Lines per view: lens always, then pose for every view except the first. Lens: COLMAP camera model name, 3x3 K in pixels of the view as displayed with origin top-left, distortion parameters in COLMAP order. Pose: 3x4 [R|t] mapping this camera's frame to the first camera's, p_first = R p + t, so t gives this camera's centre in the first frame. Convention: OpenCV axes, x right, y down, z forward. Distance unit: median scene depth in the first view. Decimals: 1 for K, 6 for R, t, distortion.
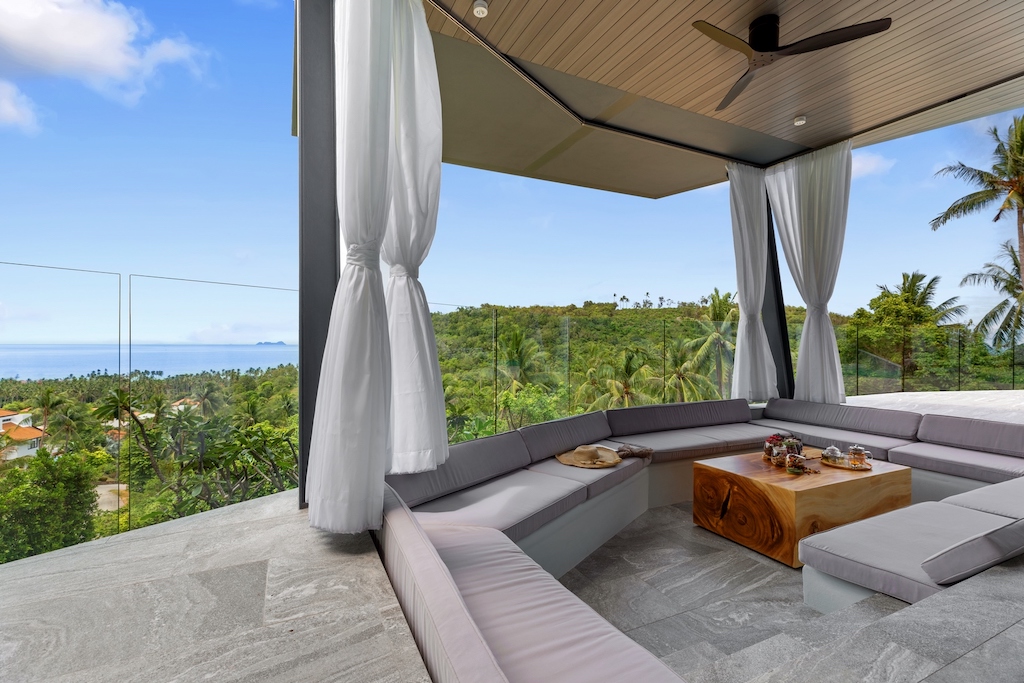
lens RADIAL K [[459.5, 0, 512.0], [0, 459.5, 341.5], [0, 0, 1]] dist [0.001746, -0.000050]
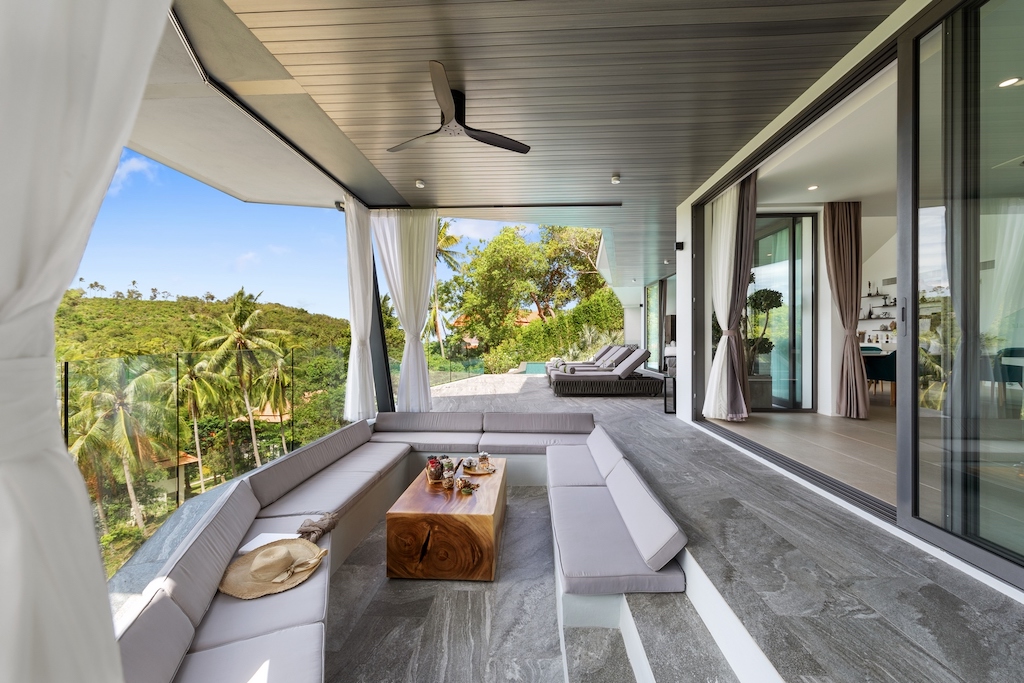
lens RADIAL K [[387.4, 0, 512.0], [0, 387.4, 341.5], [0, 0, 1]] dist [0.012676, -0.000037]
pose [[0.491903, -0.010085, 0.870592, -0.113568], [-0.000825, 0.999927, 0.012049, -0.067561], [-0.870650, -0.006645, 0.491859, 0.238590]]
